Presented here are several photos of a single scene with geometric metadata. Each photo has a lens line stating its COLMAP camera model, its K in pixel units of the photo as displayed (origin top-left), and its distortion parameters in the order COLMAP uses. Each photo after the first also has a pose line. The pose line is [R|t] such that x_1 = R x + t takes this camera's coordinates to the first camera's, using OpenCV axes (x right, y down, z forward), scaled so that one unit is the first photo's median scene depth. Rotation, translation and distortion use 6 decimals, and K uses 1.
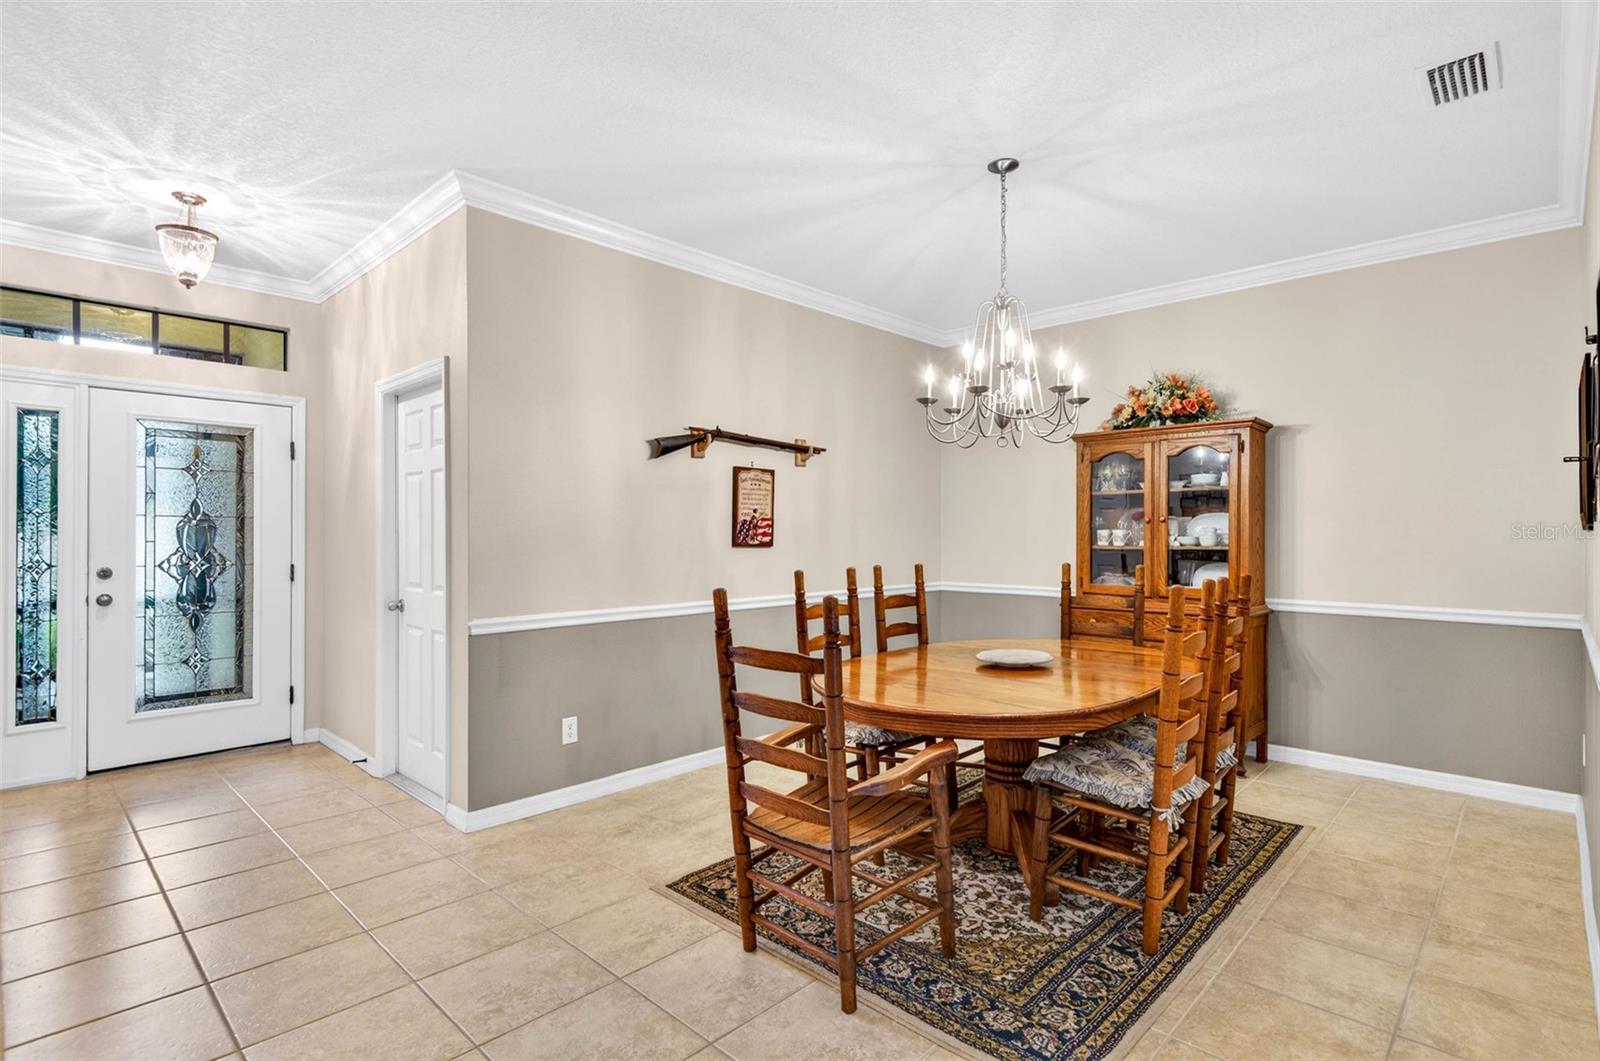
lens RADIAL K [[786.4, 0, 794.5], [0, 786.4, 533.0], [0, 0, 1]] dist [0.004349, -0.000160]
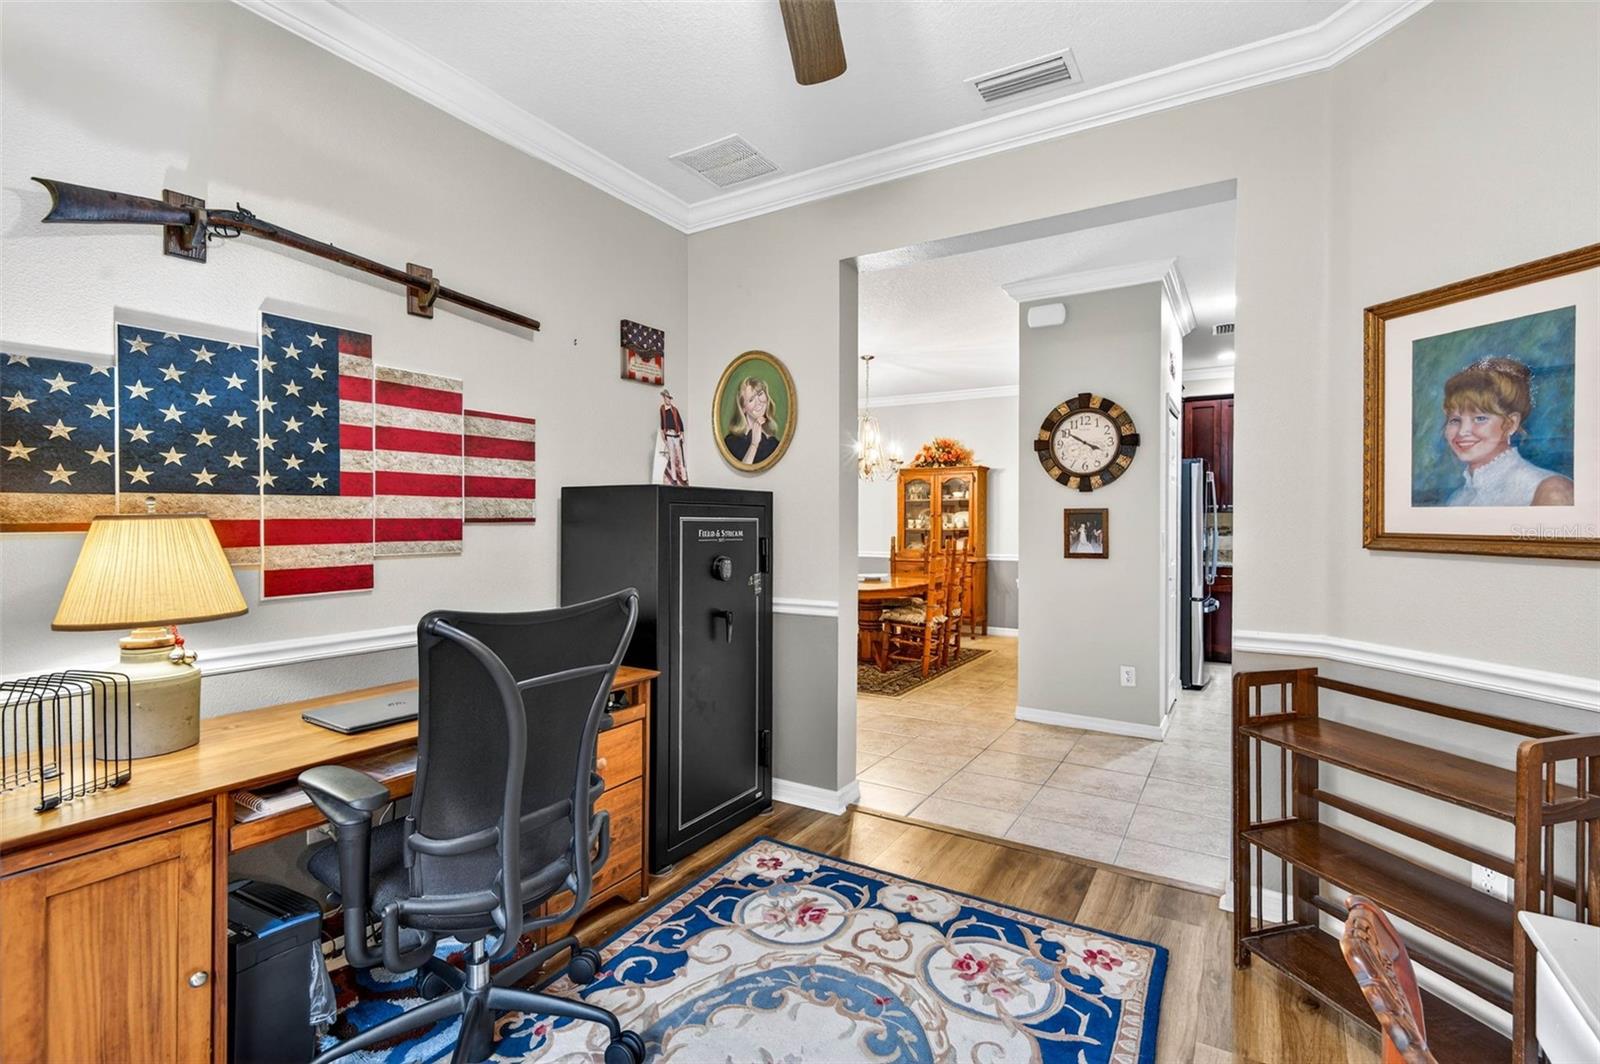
lens RADIAL K [[745.8, 0, 798.5], [0, 745.8, 528.6], [0, 0, 1]] dist [0.000428, -0.000339]
pose [[0.976097, -0.001316, 0.217333, -0.292932], [-0.000236, 0.999975, 0.007115, 0.004862], [-0.217337, -0.006996, 0.976072, -0.775471]]
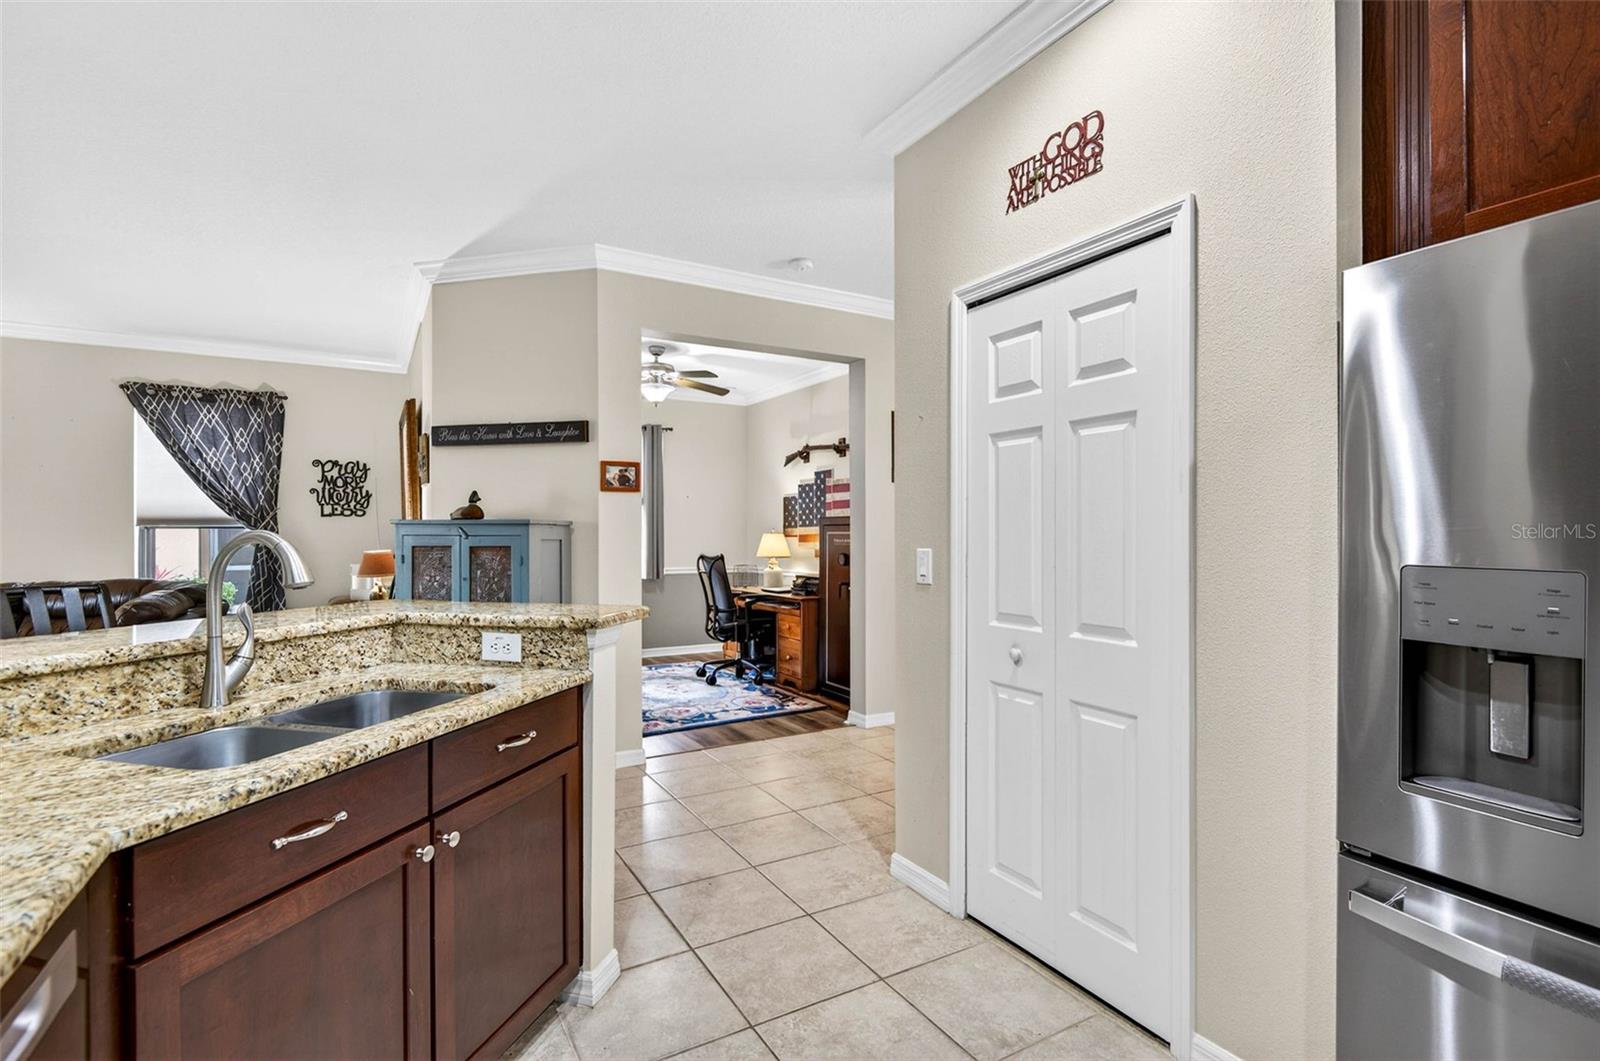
lens RADIAL K [[750.9, 0, 800.0], [0, 750.9, 530.5], [0, 0, 1]] dist [0.021040, 0.000057]
pose [[-0.279477, -0.005377, -0.960137, 1.078623], [-0.000676, 0.999985, -0.005403, 0.003744], [0.960152, -0.000861, -0.279477, 0.220867]]
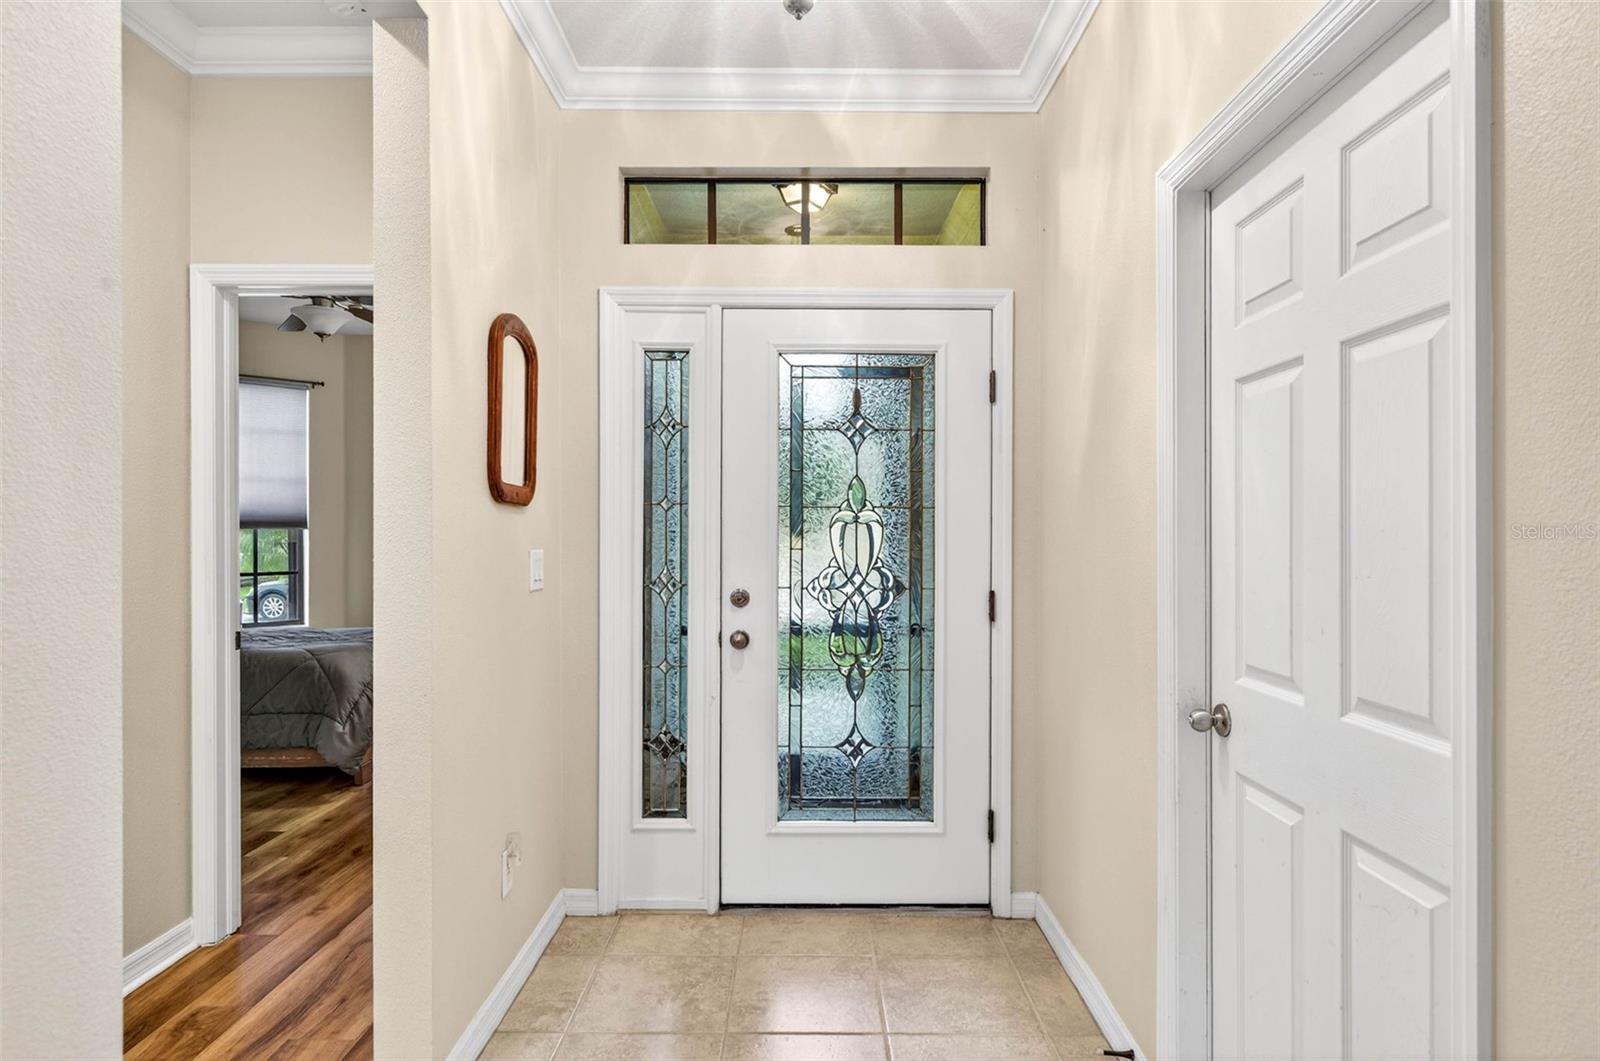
lens RADIAL K [[894.3, 0, 800.0], [0, 894.3, 530.5], [0, 0, 1]] dist [-0.018663, -0.000164]
pose [[0.698565, -0.003447, -0.715538, -0.314861], [-0.001548, 0.999979, -0.006329, 0.001086], [0.715544, 0.005529, 0.698545, 0.516078]]
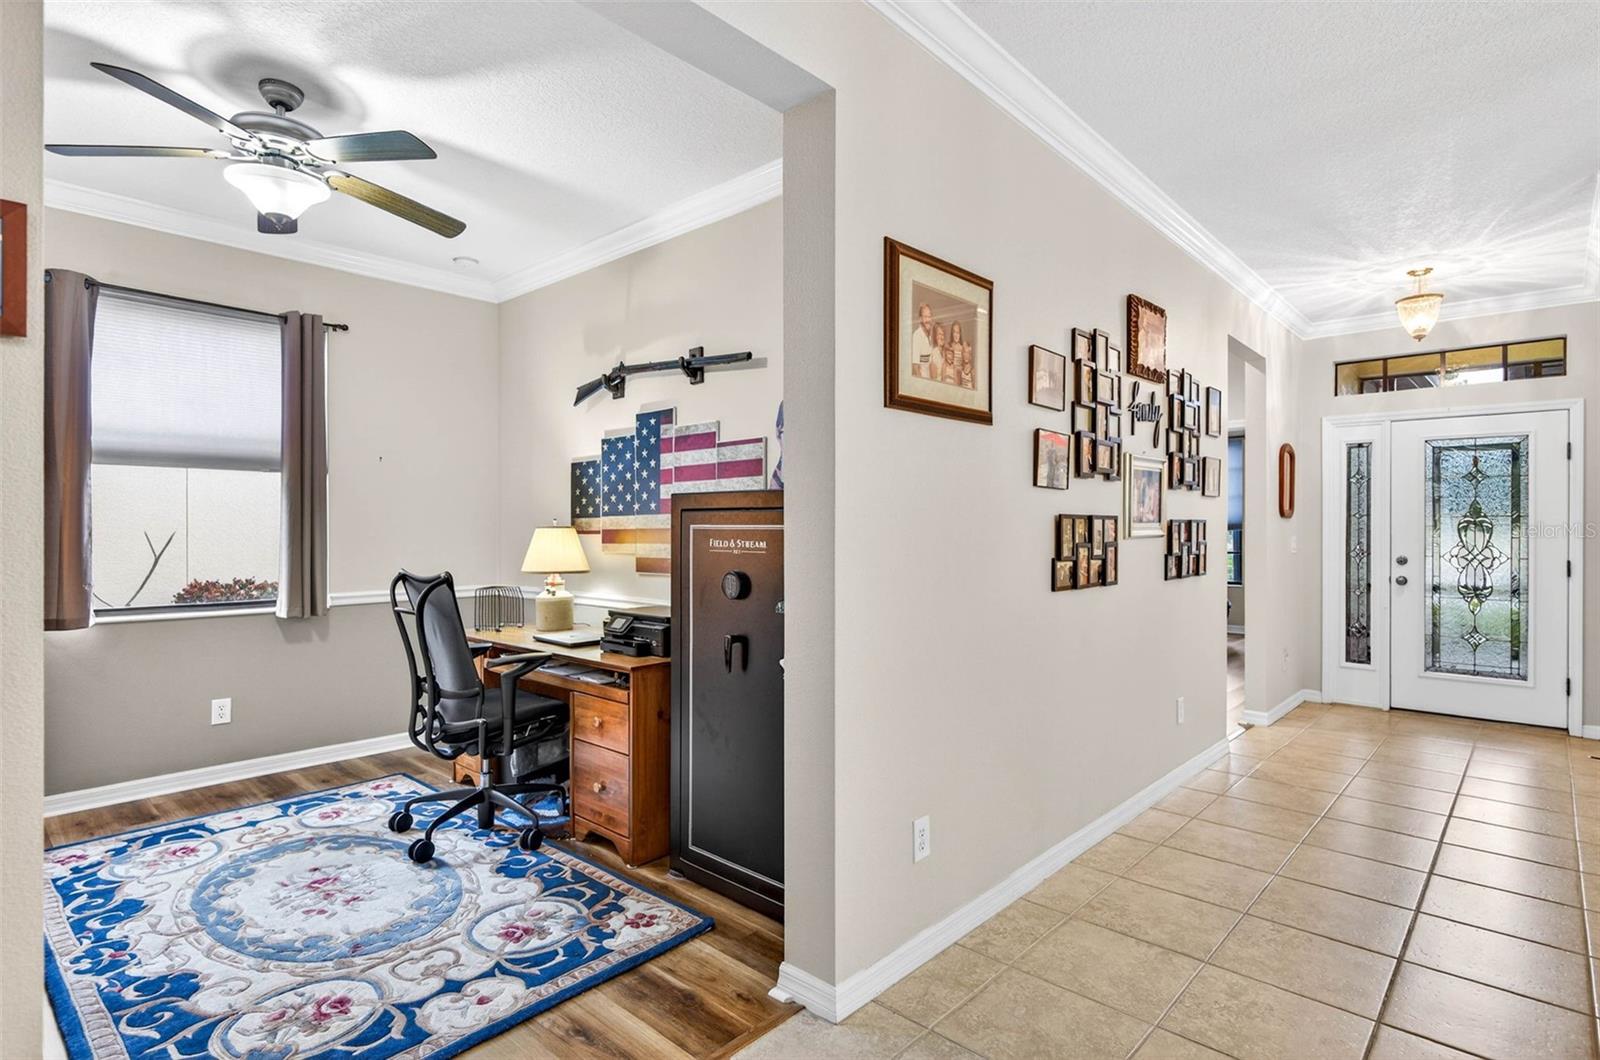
lens RADIAL K [[793.6, 0, 800.0], [0, 793.6, 530.0], [0, 0, 1]] dist [0.002245, -0.007346]
pose [[0.020594, -0.000011, -0.999788, 0.424086], [-0.003152, 0.999995, -0.000075, 0.003220], [0.999783, 0.003153, 0.020594, -0.036851]]
